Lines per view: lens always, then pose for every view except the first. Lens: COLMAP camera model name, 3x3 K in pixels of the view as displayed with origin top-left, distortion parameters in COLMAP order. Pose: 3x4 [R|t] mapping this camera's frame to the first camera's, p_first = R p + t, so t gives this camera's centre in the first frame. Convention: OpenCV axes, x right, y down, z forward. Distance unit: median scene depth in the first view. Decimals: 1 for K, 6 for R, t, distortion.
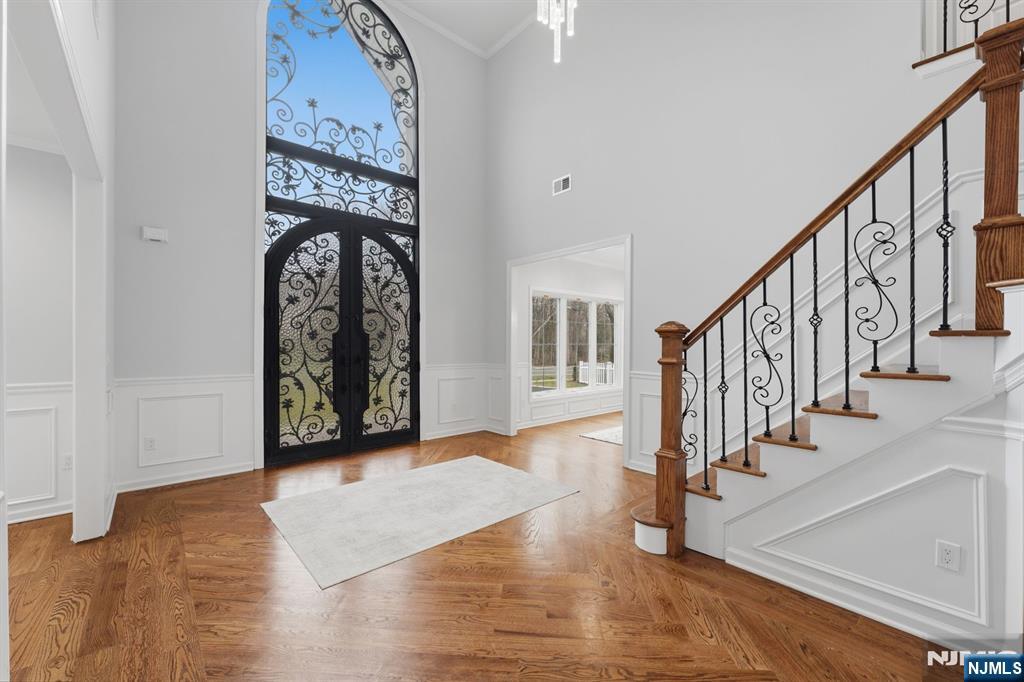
lens RADIAL K [[413.6, 0, 512.1], [0, 413.6, 341.7], [0, 0, 1]] dist [0.002854, -0.000089]
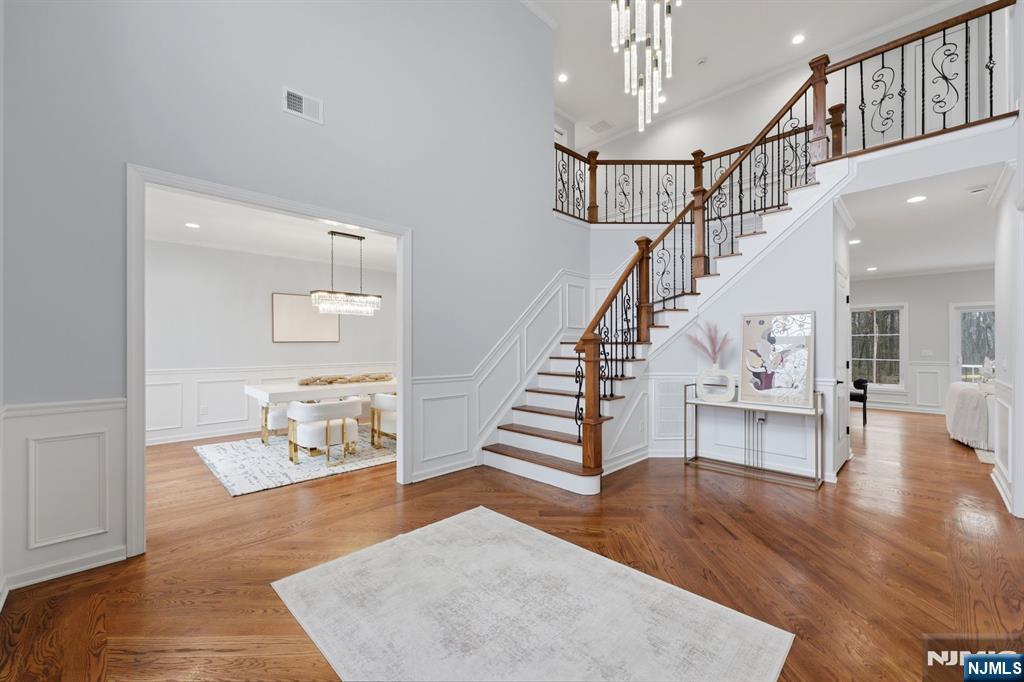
lens RADIAL K [[413.6, 0, 512.1], [0, 413.6, 341.7], [0, 0, 1]] dist [0.002854, -0.000089]
pose [[-0.068347, 0.008640, 0.997624, -0.575242], [-0.001494, 0.999960, -0.008762, -0.001159], [-0.997660, -0.002090, -0.068332, 0.740227]]
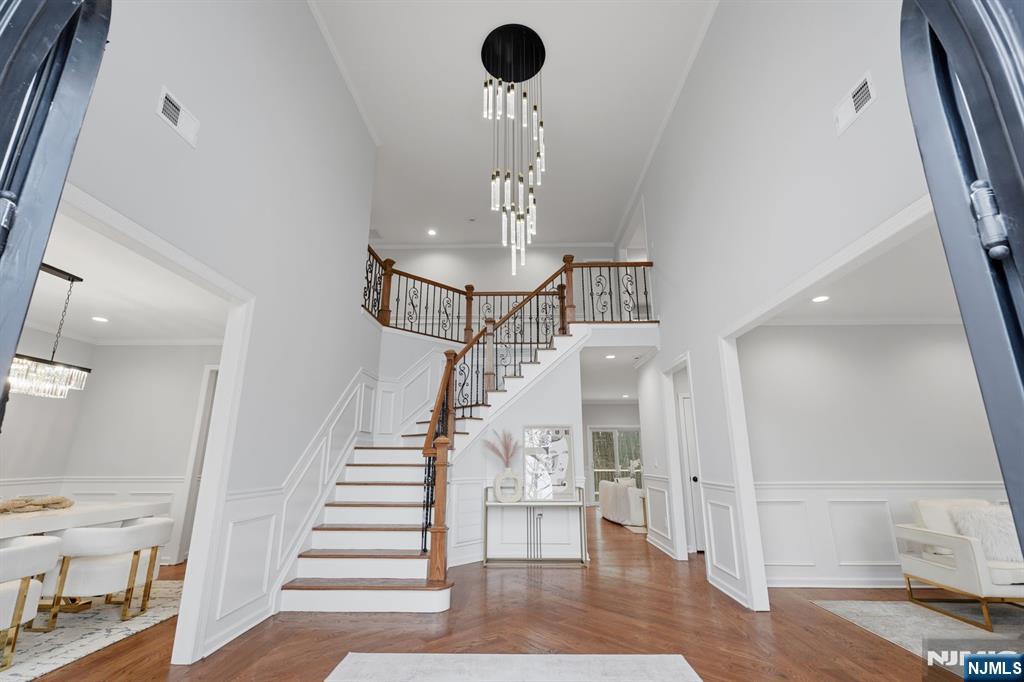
lens RADIAL K [[438.4, 0, 514.9], [0, 438.4, 344.2], [0, 0, 1]] dist [0.000008, -0.000218]
pose [[-0.739198, 0.167462, 0.652337, -0.492072], [-0.001399, 0.968210, -0.250135, 0.014658], [-0.673487, -0.185812, -0.715464, 1.091168]]
